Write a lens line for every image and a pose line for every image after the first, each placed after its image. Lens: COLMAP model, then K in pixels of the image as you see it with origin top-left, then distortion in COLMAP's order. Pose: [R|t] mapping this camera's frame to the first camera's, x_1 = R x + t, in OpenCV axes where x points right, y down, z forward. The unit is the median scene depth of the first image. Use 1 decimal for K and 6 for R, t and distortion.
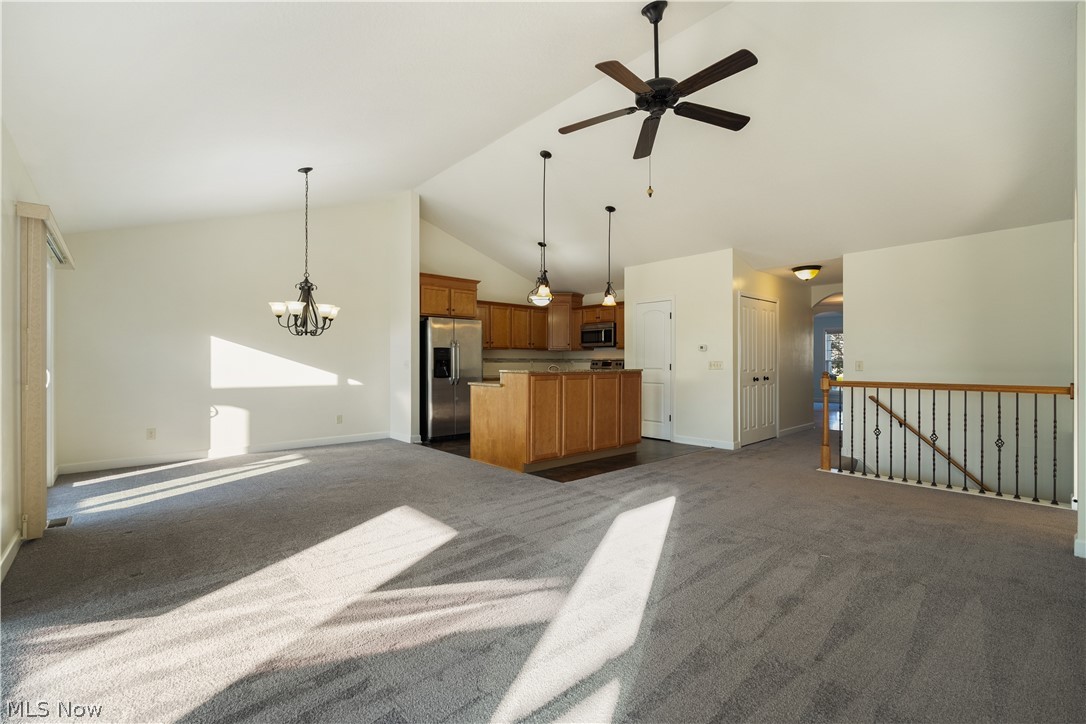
lens RADIAL K [[470.4, 0, 542.3], [0, 470.4, 365.2], [0, 0, 1]] dist [-0.008178, -0.000062]
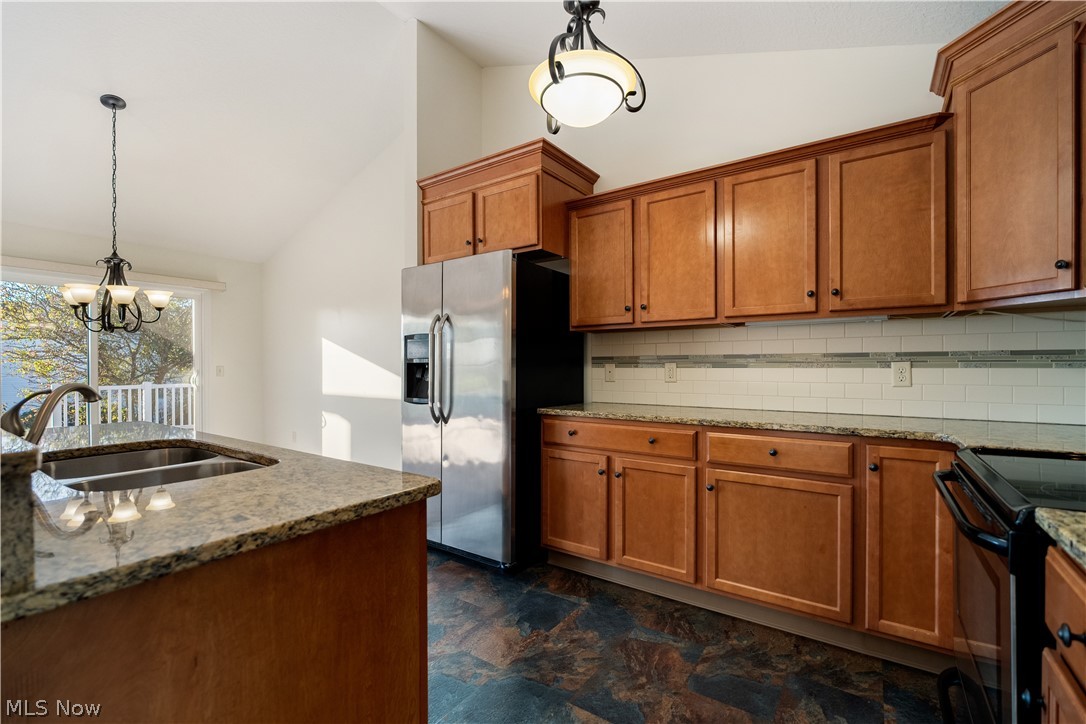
lens RADIAL K [[470.4, 0, 542.3], [0, 470.4, 365.2], [0, 0, 1]] dist [-0.008178, -0.000062]
pose [[0.225128, -0.000436, -0.974329, 0.235989], [-0.005790, 0.999982, -0.001786, -0.006942], [0.974312, 0.006043, 0.225122, 0.994126]]
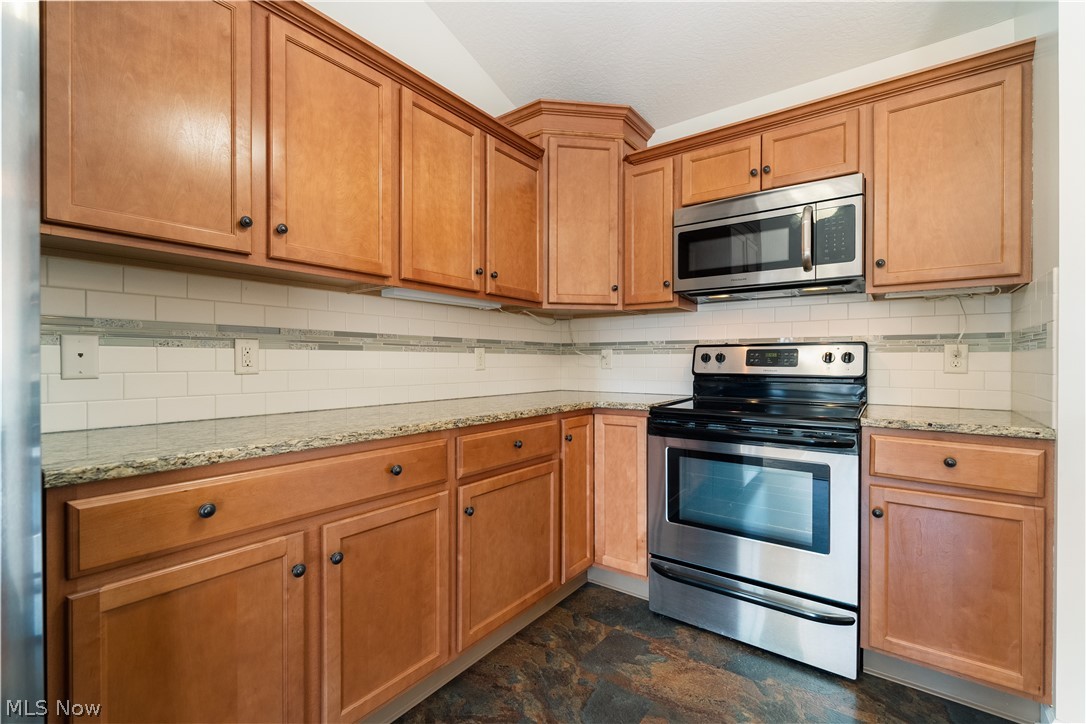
lens RADIAL K [[468.0, 0, 544.1], [0, 468.0, 362.3], [0, 0, 1]] dist [-0.004100, -0.000646]
pose [[0.981849, 0.002608, 0.189644, -0.049962], [-0.001518, 0.999981, -0.005892, 0.002154], [-0.189656, 0.005497, 0.981835, 0.943686]]
